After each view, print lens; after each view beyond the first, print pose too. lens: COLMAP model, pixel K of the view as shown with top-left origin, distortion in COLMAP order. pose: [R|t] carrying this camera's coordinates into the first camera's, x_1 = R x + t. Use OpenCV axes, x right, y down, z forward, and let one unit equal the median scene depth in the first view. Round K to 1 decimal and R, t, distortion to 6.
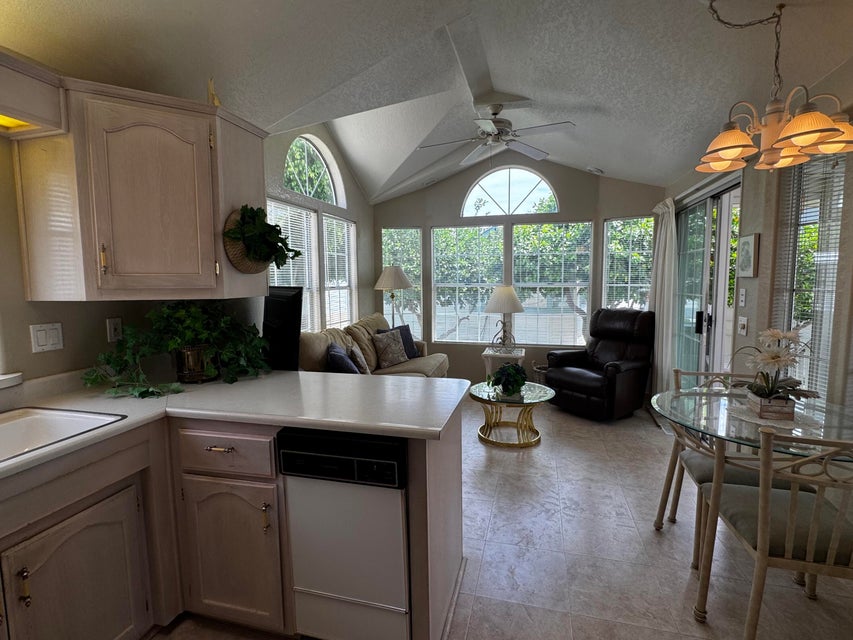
lens RADIAL K [[415.8, 0, 426.5], [0, 415.8, 320.0], [0, 0, 1]] dist [-0.002402, -0.000450]
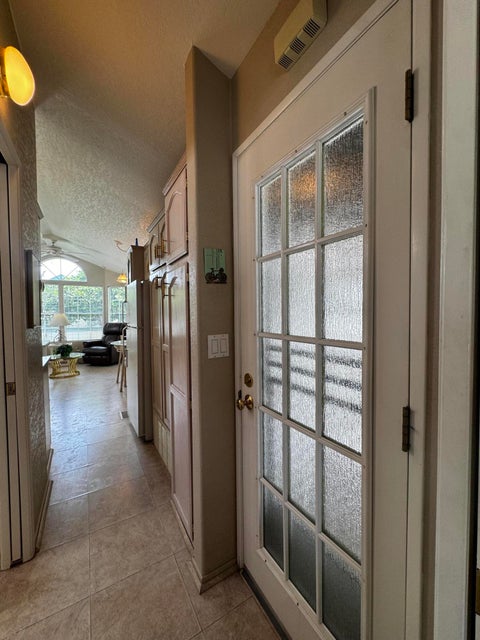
lens RADIAL K [[261.4, 0, 240.0], [0, 261.4, 320.0], [0, 0, 1]] dist [0.001227, 0.000177]
pose [[0.699271, -0.016566, 0.714664, -0.130767], [0.066051, 0.996952, -0.041519, 0.069841], [-0.711798, 0.076237, 0.698234, -0.619520]]
